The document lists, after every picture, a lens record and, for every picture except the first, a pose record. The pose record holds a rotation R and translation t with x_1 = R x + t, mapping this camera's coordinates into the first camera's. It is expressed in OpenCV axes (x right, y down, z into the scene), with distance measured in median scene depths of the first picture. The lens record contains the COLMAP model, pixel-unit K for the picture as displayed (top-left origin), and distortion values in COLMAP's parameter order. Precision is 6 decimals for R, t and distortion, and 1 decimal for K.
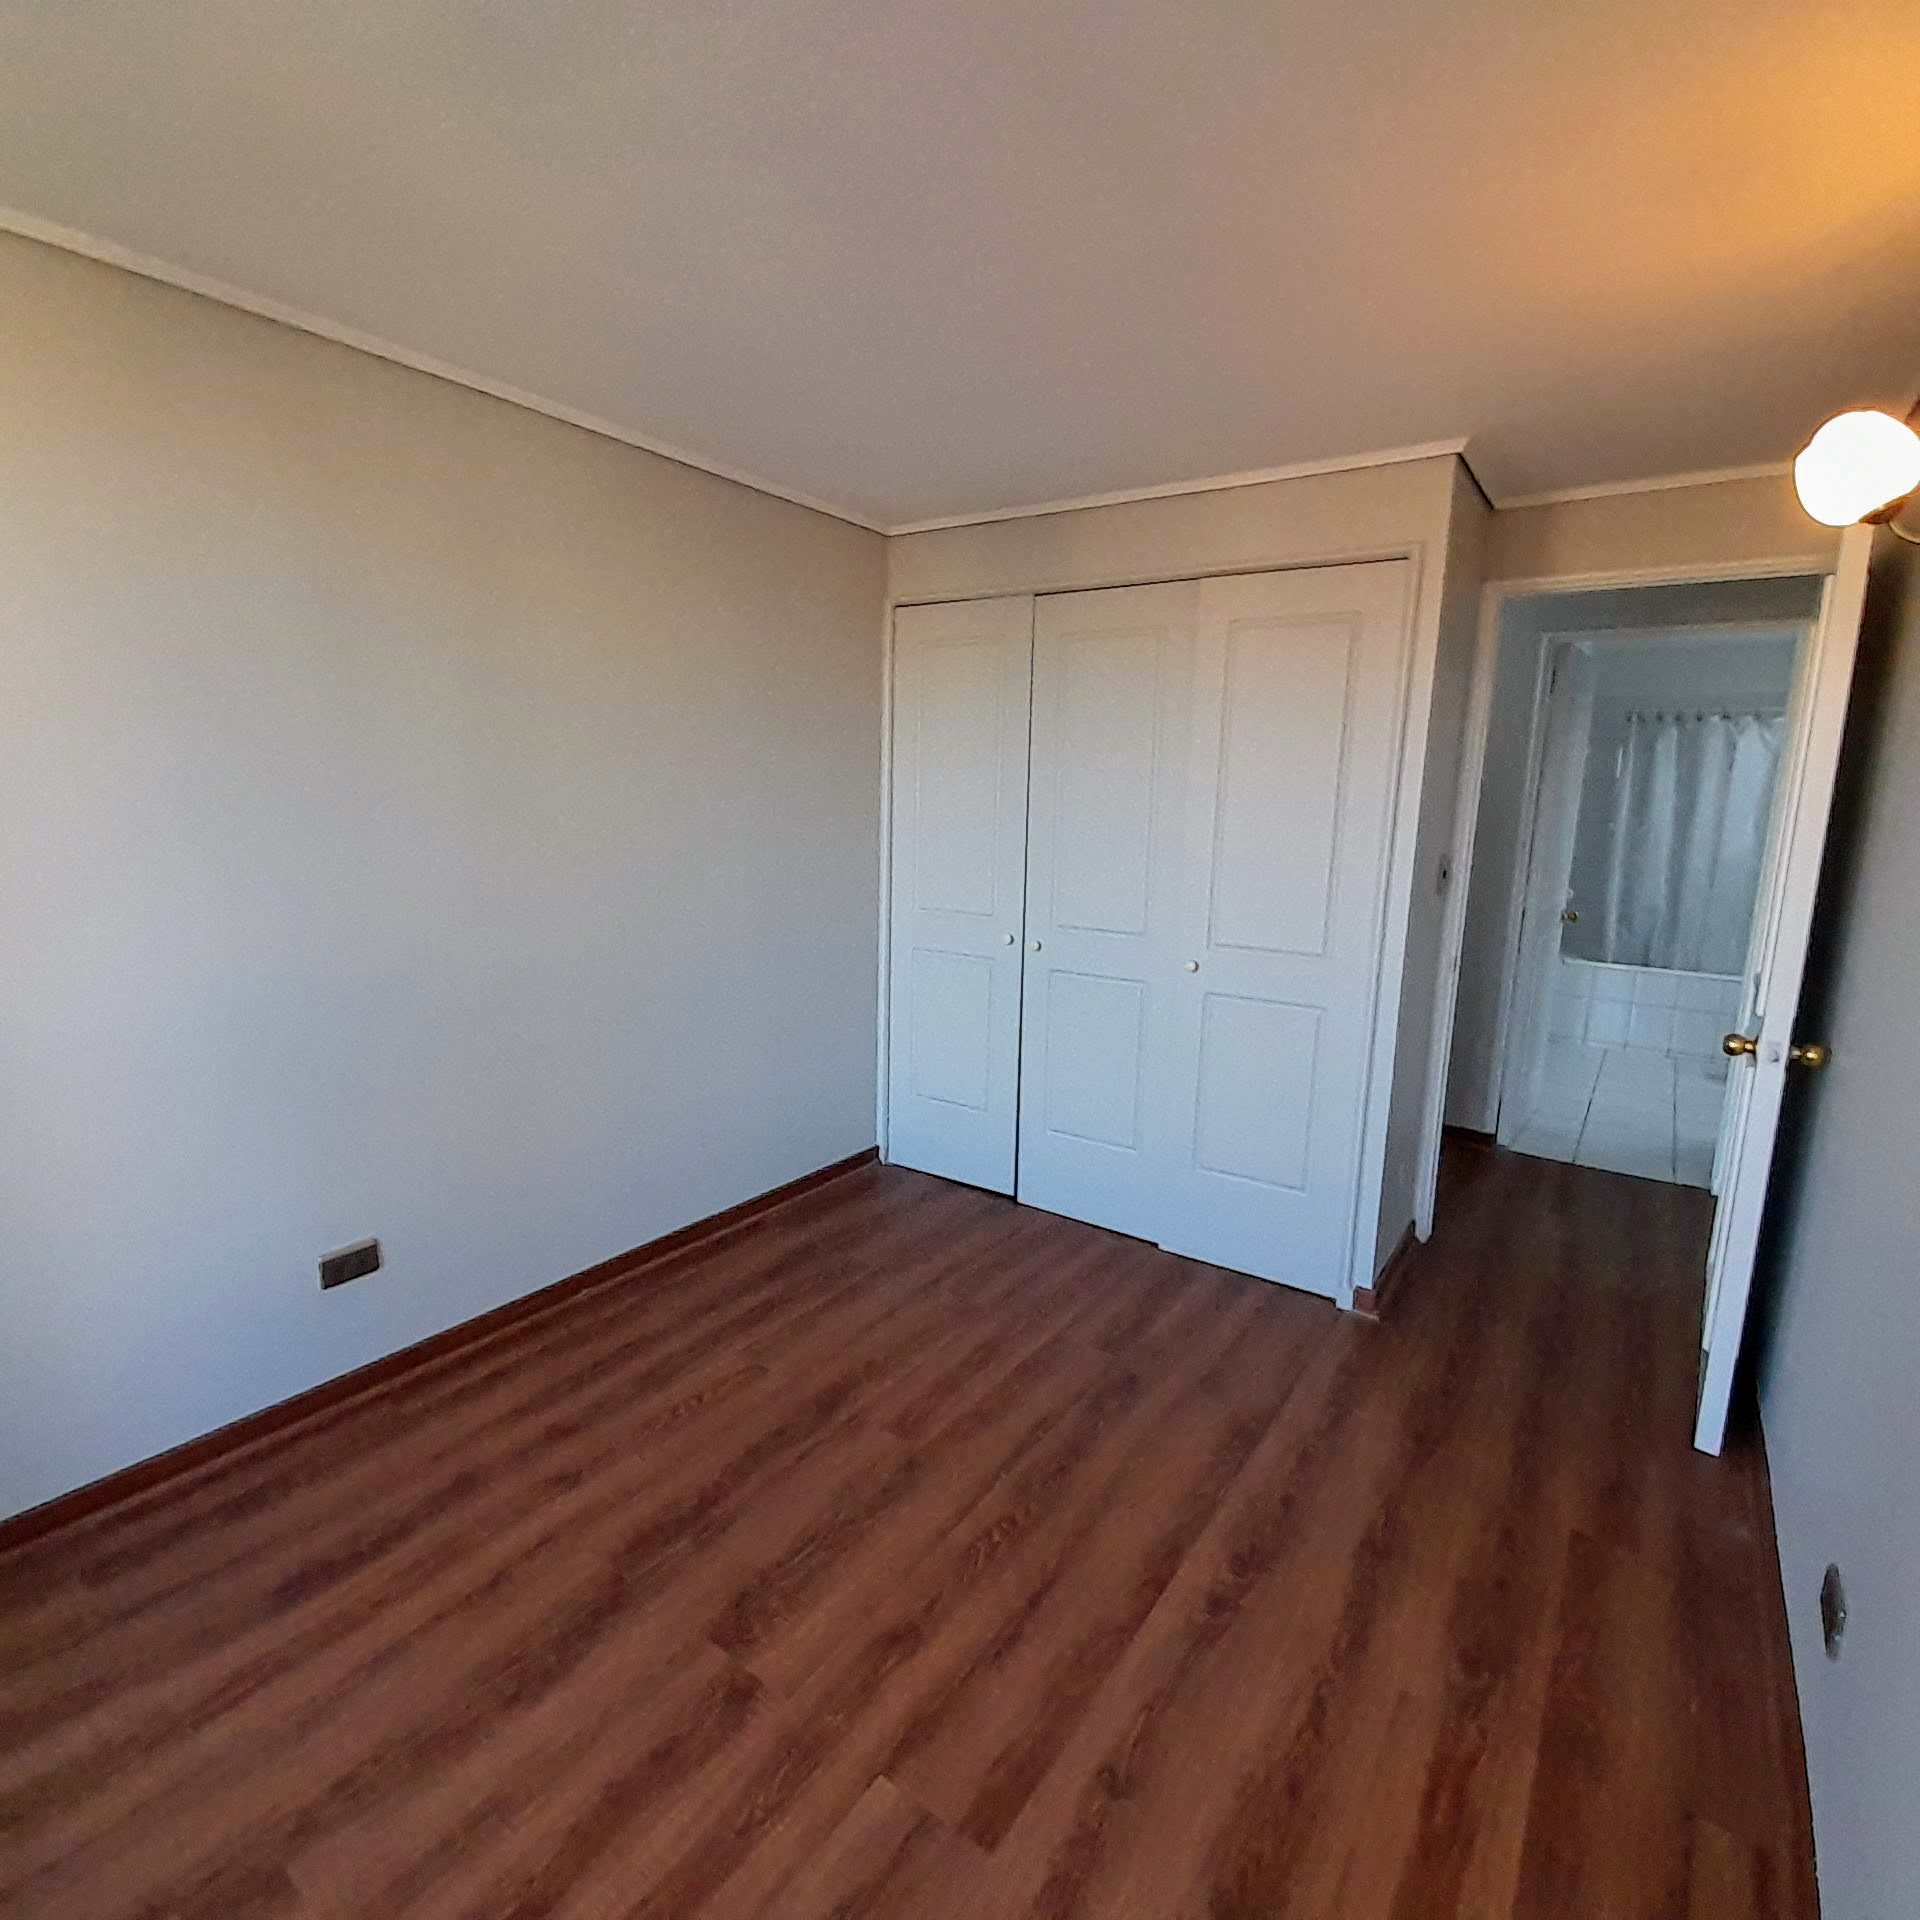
lens RADIAL K [[1006.9, 0, 947.2], [0, 1006.9, 960.5], [0, 0, 1]] dist [0.018709, -0.014620]
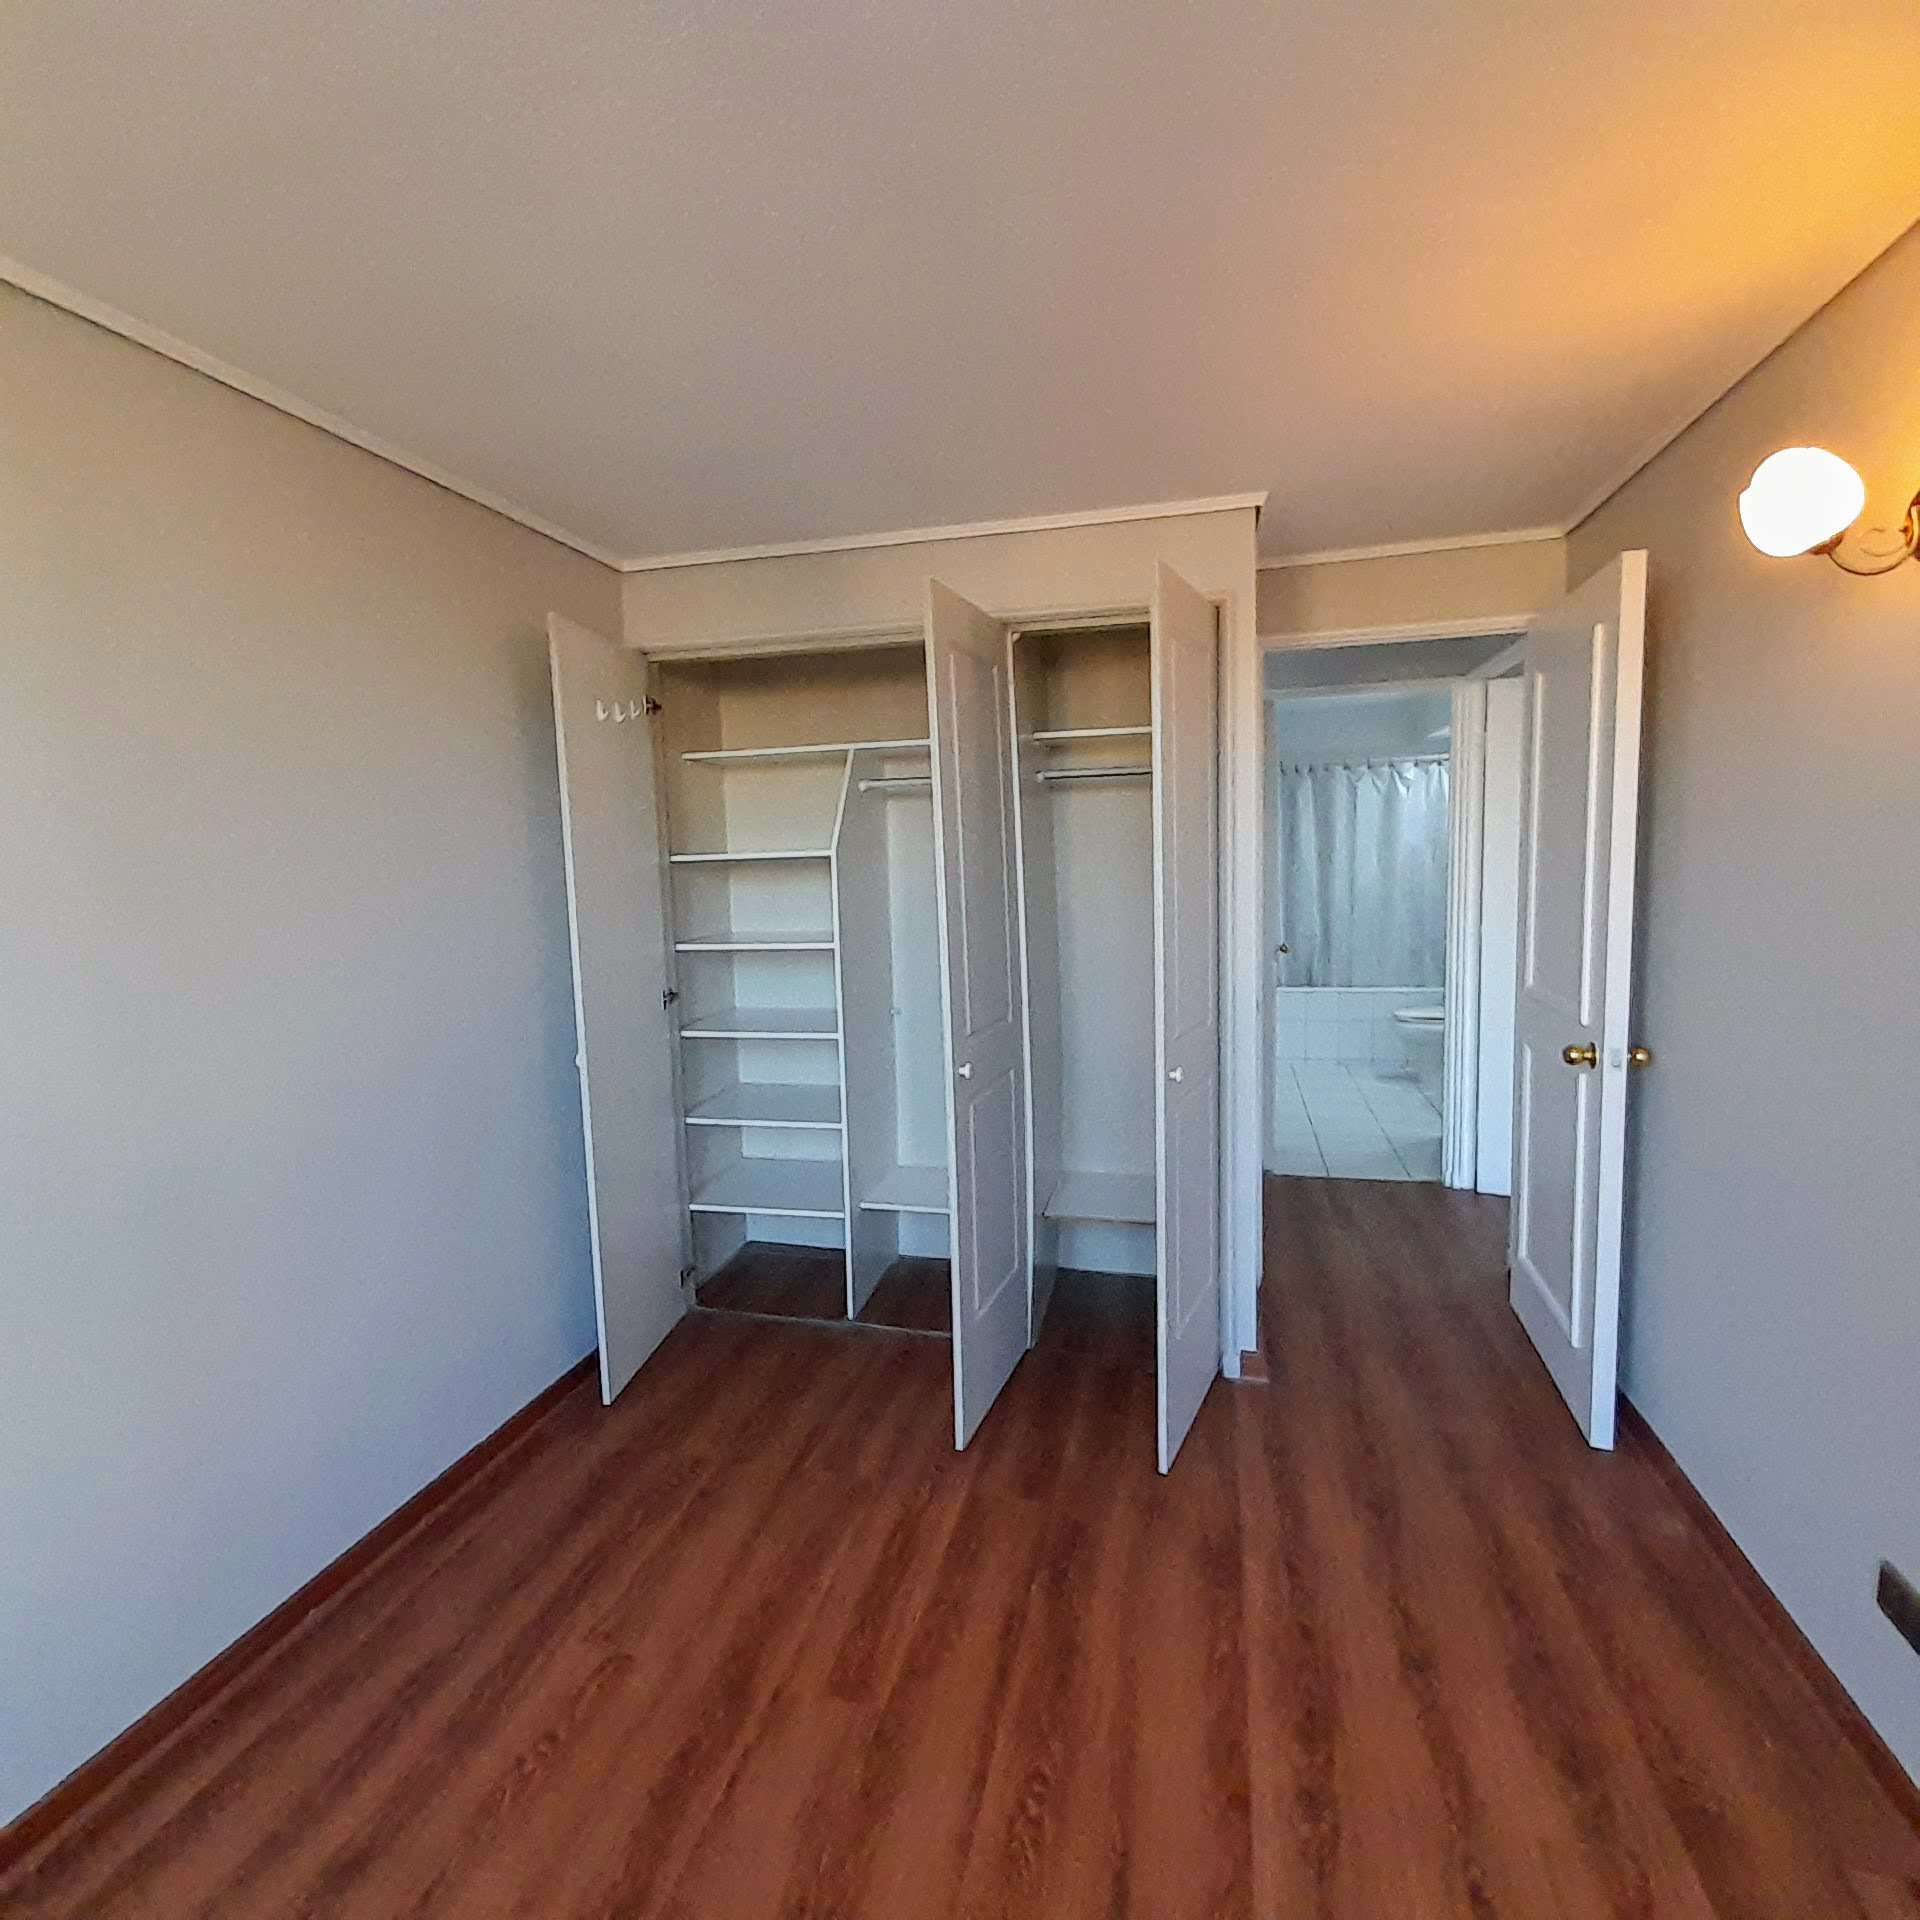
lens RADIAL K [[1006.9, 0, 948.7], [0, 1006.9, 954.7], [0, 0, 1]] dist [0.018709, -0.014620]
pose [[0.932259, -0.086327, 0.351343, -0.188528], [0.111920, 0.992294, -0.053158, -0.035818], [-0.344046, 0.088879, 0.934737, 0.203676]]
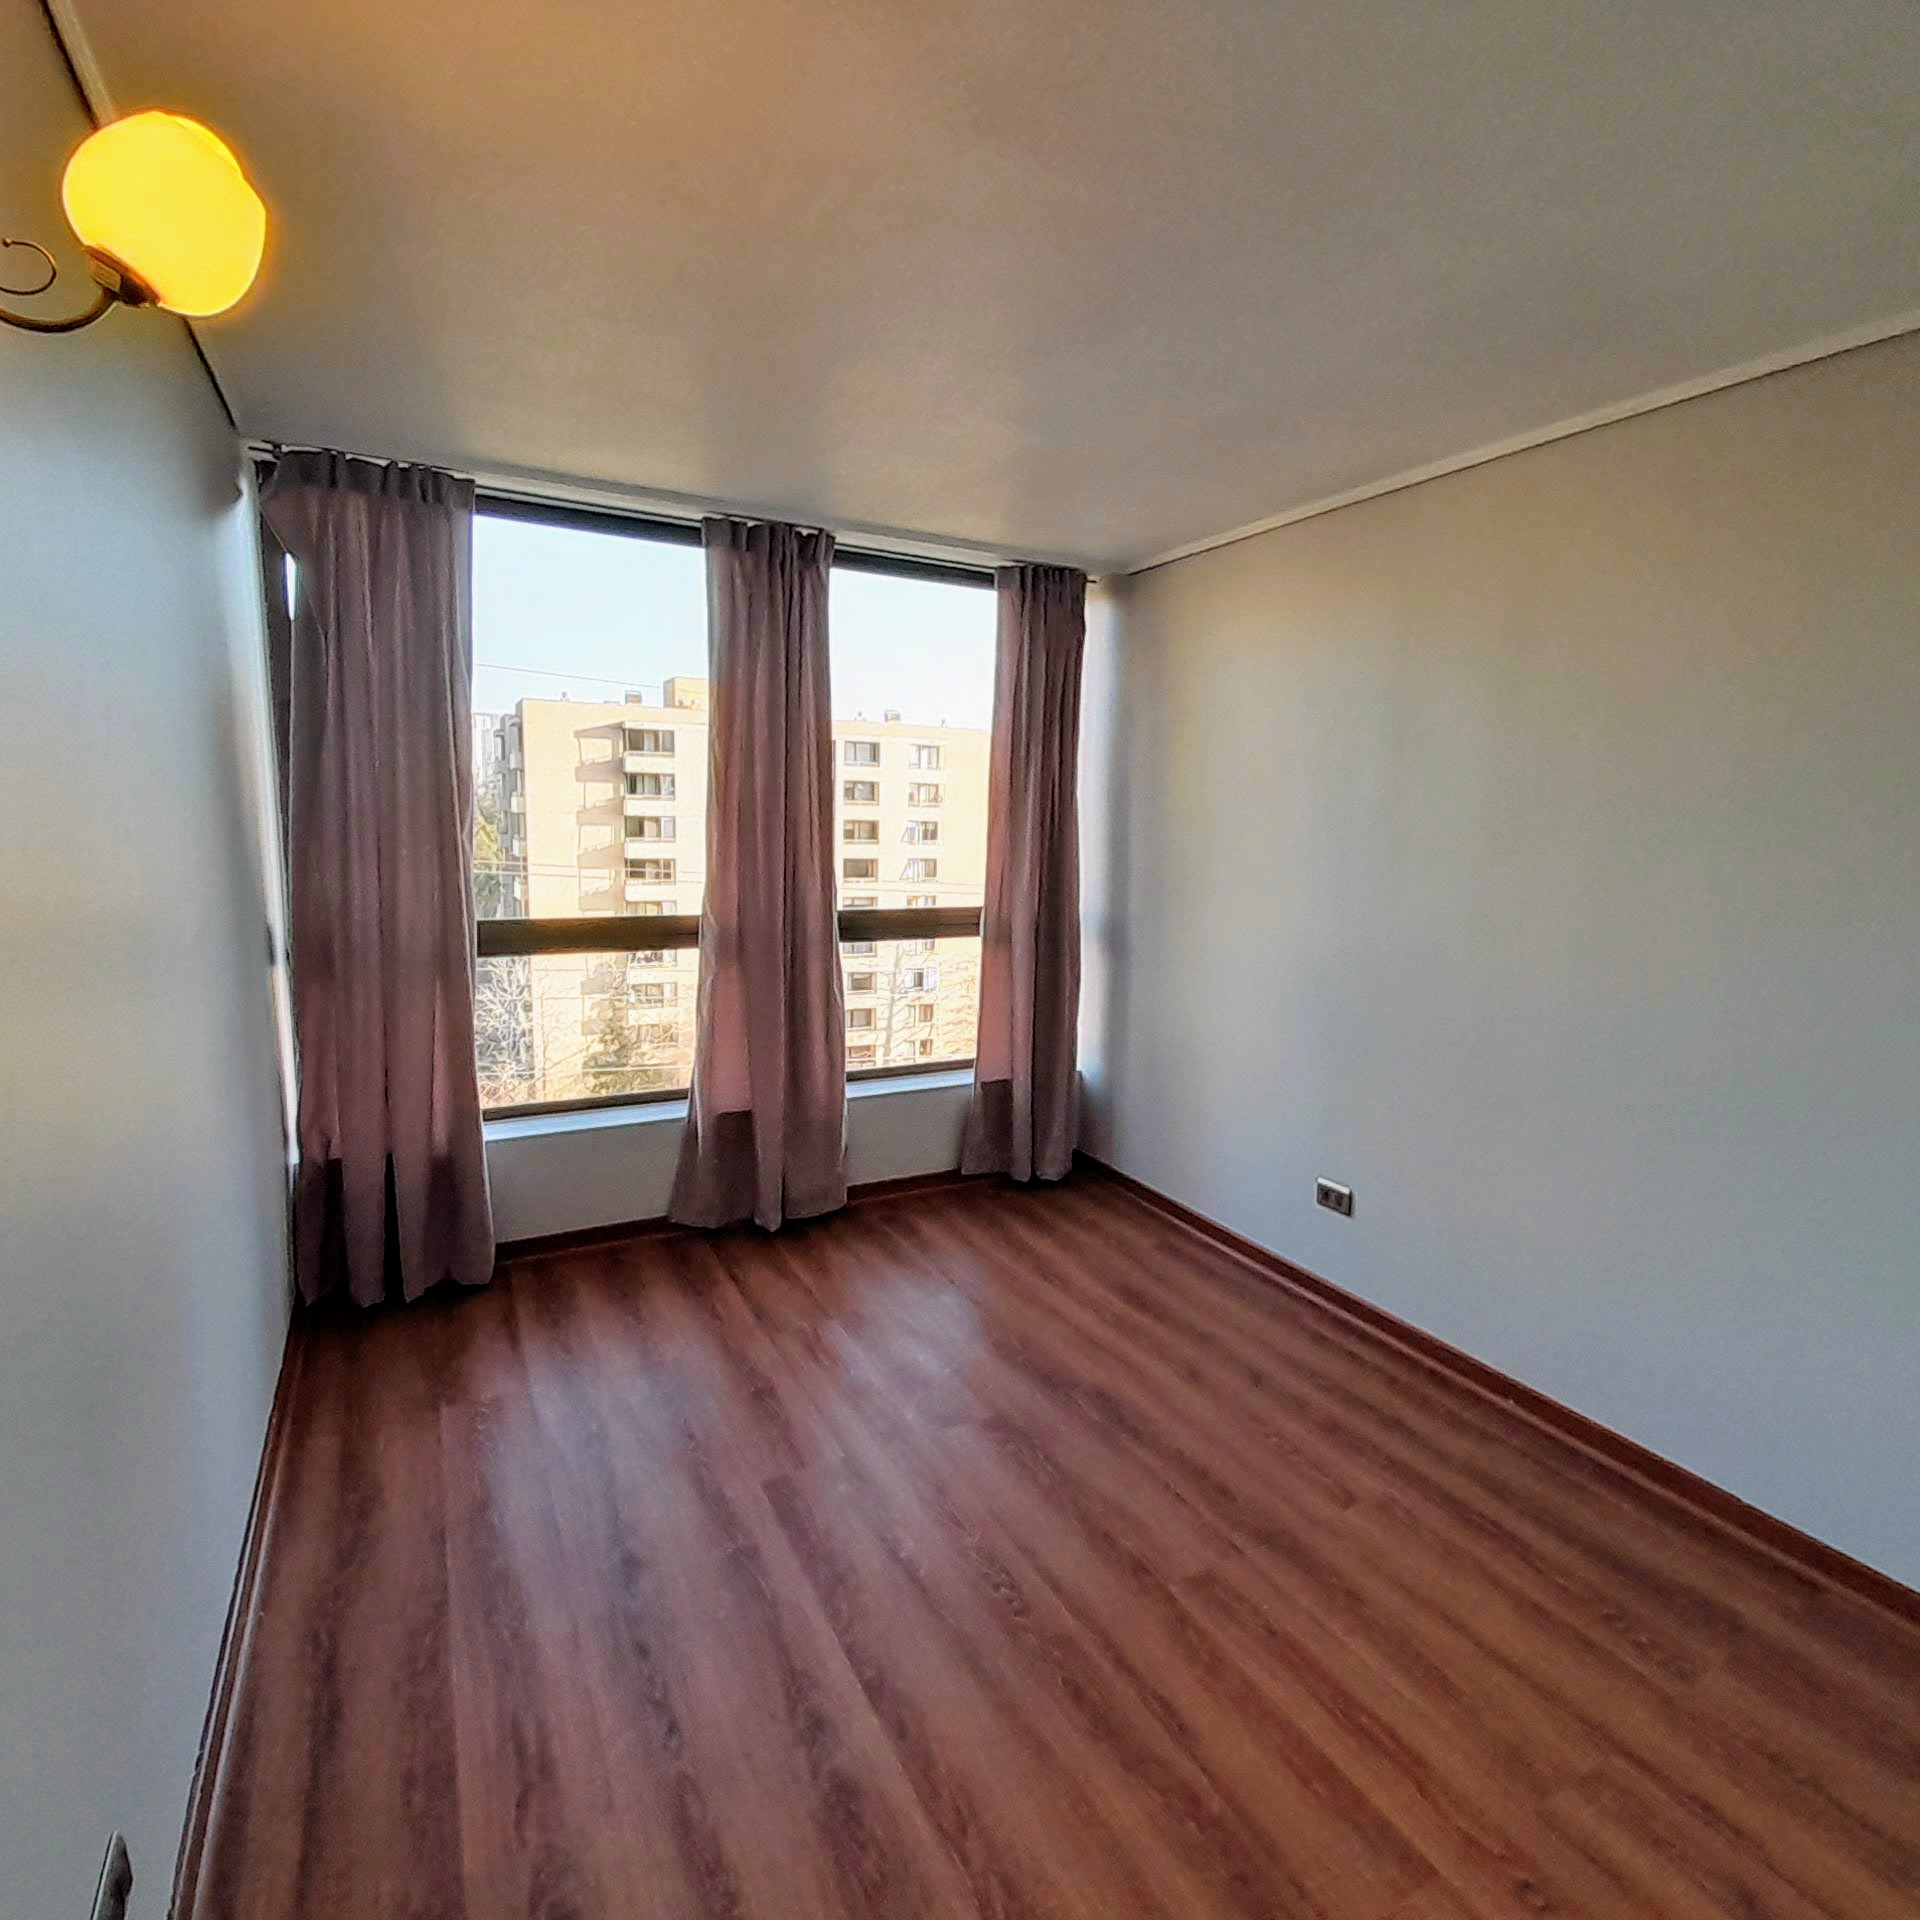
lens RADIAL K [[1006.9, 0, 945.7], [0, 1006.9, 939.6], [0, 0, 1]] dist [0.018709, -0.014620]
pose [[-0.454872, 0.076813, -0.887238, 0.724920], [-0.188329, 0.965444, 0.180137, -0.147798], [0.870416, 0.249032, -0.424688, 1.004849]]
